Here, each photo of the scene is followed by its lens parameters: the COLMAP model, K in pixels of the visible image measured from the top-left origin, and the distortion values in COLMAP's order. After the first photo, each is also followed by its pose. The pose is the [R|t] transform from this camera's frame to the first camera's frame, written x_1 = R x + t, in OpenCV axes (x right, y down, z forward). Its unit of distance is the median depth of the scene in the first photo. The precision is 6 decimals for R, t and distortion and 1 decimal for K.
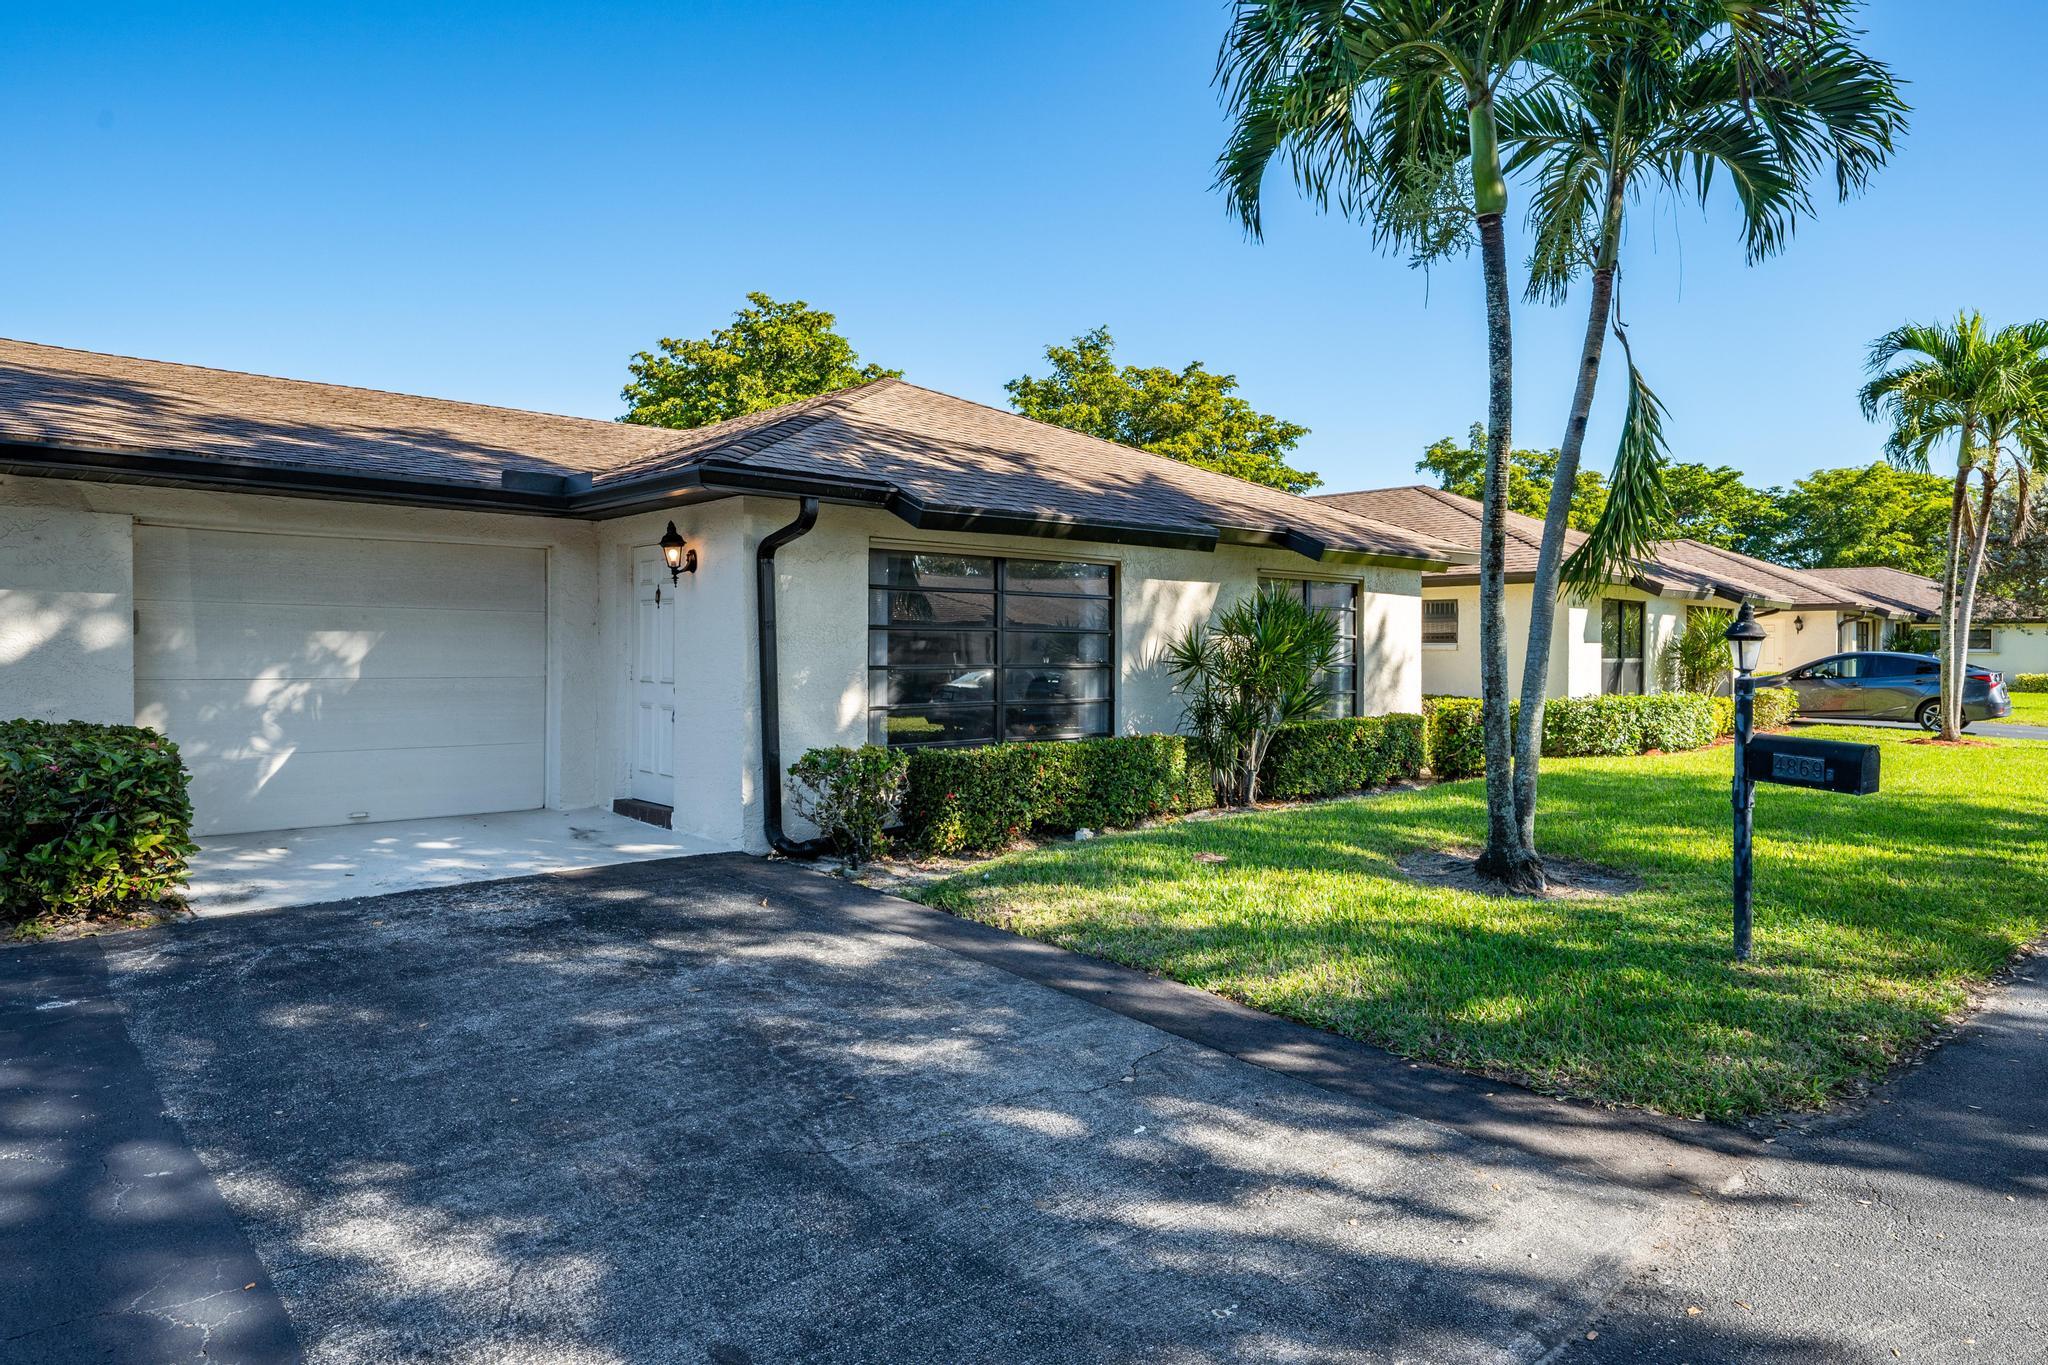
lens RADIAL K [[1161.4, 0, 1023.1], [0, 1161.4, 647.9], [0, 0, 1]] dist [0.038721, 0.000567]
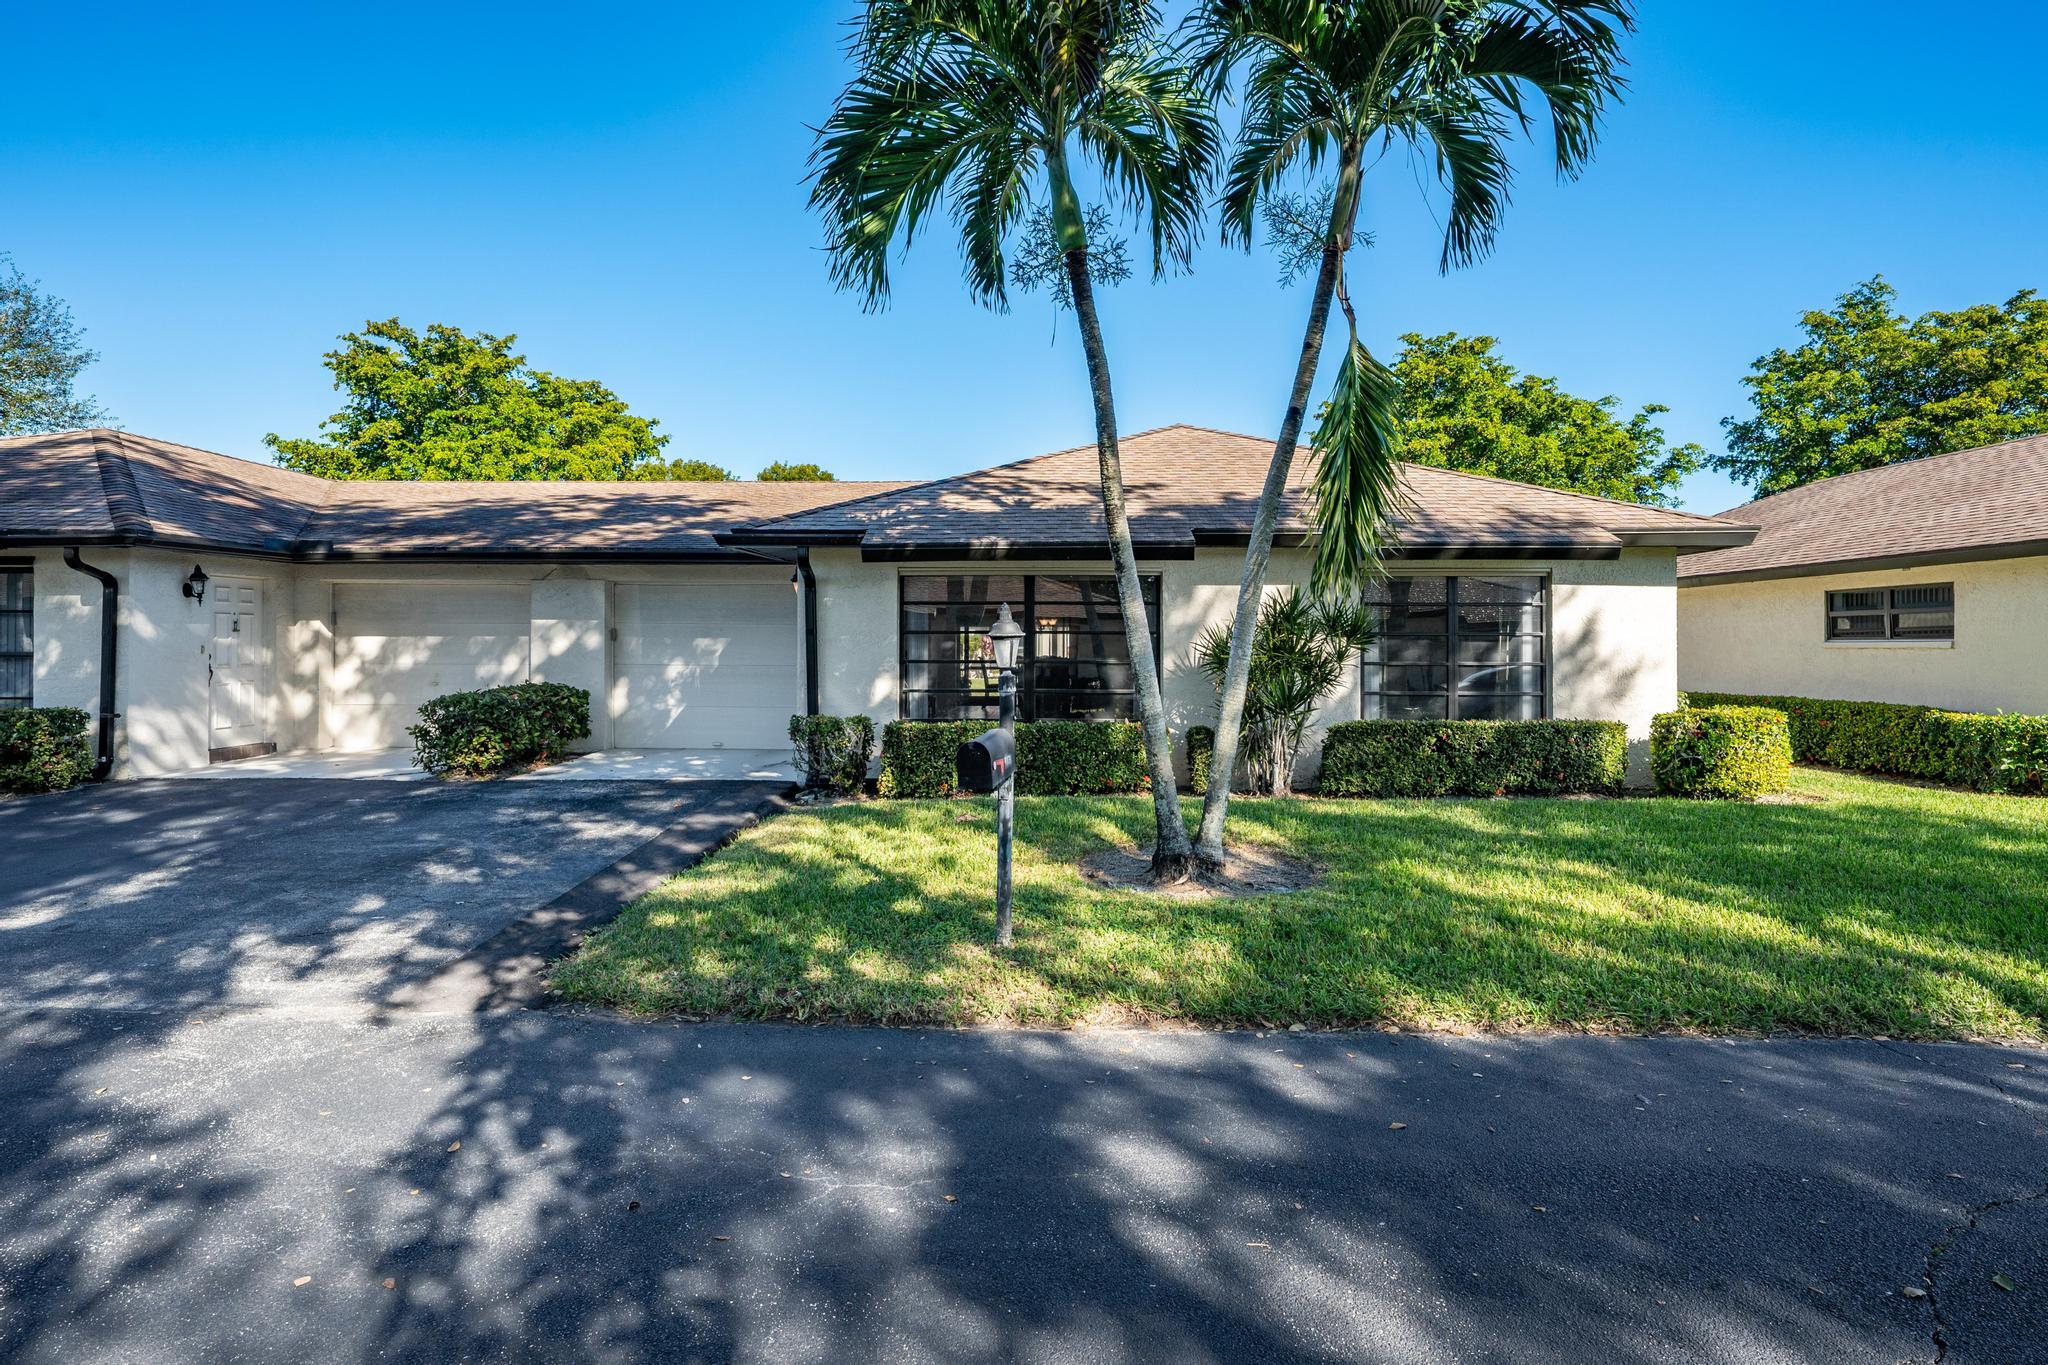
lens RADIAL K [[974.0, 0, 1019.0], [0, 974.0, 648.6], [0, 0, 1]] dist [0.003852, 0.000928]
pose [[0.746641, 0.000241, -0.665227, 0.740764], [0.002377, 0.999993, 0.003030, -0.001994], [0.665223, -0.003844, 0.746635, 0.225156]]
